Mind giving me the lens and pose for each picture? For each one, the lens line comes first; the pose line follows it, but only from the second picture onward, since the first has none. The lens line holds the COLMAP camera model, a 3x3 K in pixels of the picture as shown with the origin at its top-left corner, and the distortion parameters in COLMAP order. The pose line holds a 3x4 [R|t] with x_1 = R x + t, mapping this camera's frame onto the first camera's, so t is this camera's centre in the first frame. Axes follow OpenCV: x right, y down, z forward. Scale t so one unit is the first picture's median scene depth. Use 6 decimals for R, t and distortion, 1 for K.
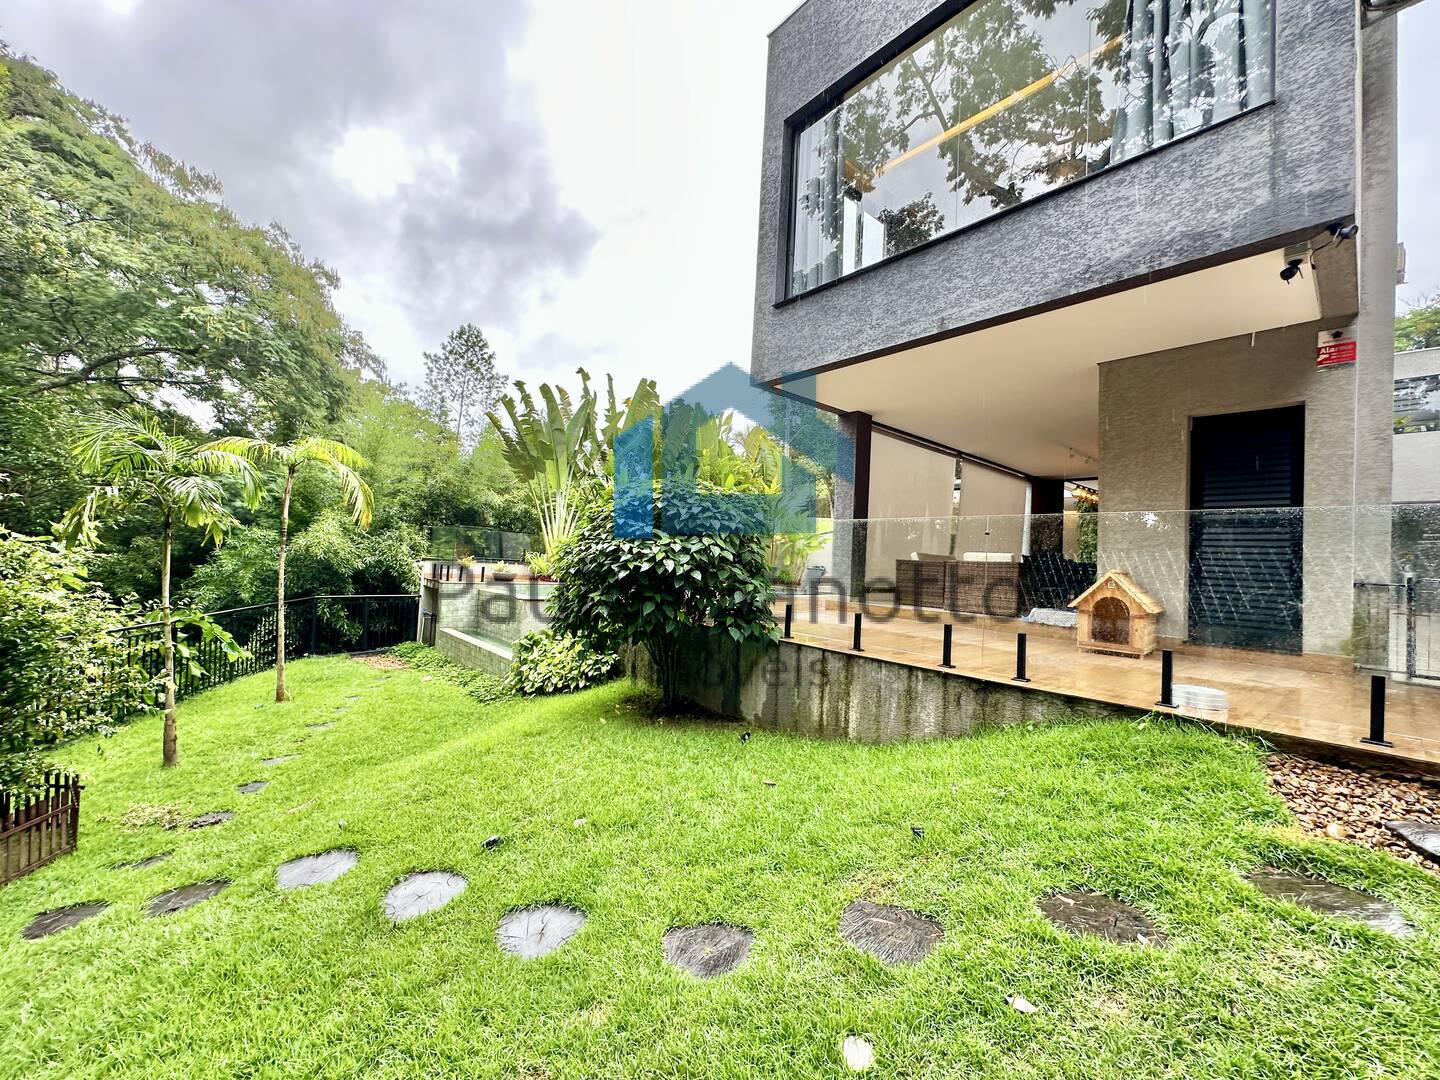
lens RADIAL K [[577.6, 0, 720.0], [0, 577.6, 540.0], [0, 0, 1]] dist [-0.002321, 0.000018]
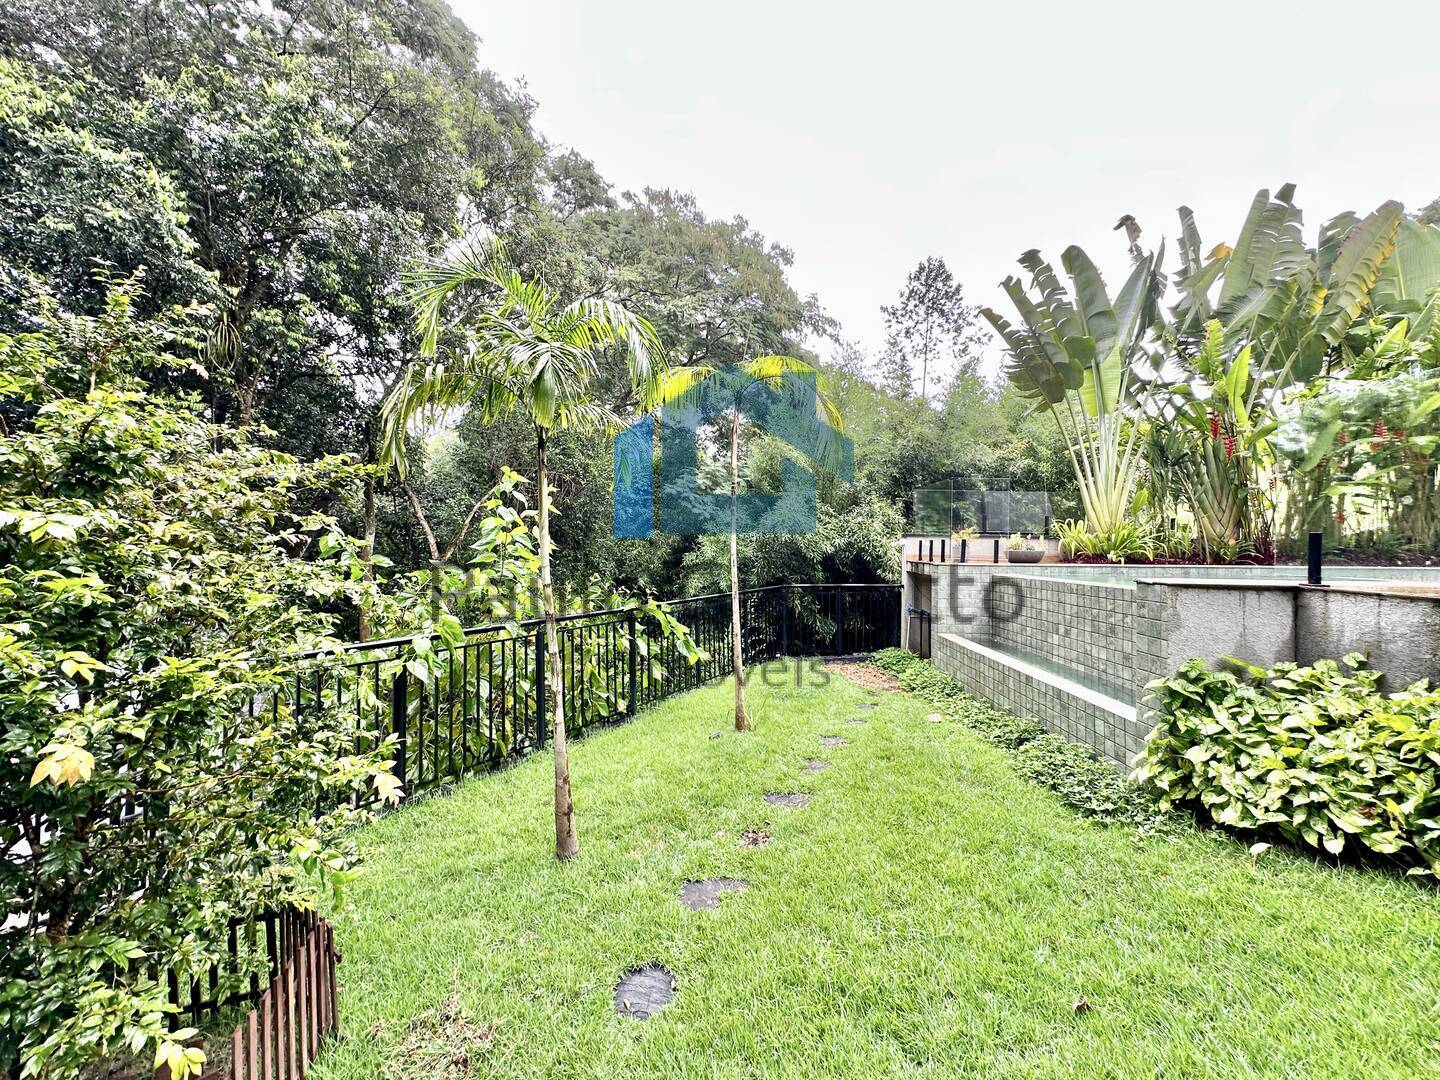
lens RADIAL K [[577.6, 0, 720.0], [0, 577.6, 540.0], [0, 0, 1]] dist [-0.002321, 0.000018]
pose [[0.735574, -0.048224, -0.675726, -0.192699], [0.049320, 0.998628, -0.017580, 0.040349], [0.675646, -0.020395, 0.736944, 0.306355]]
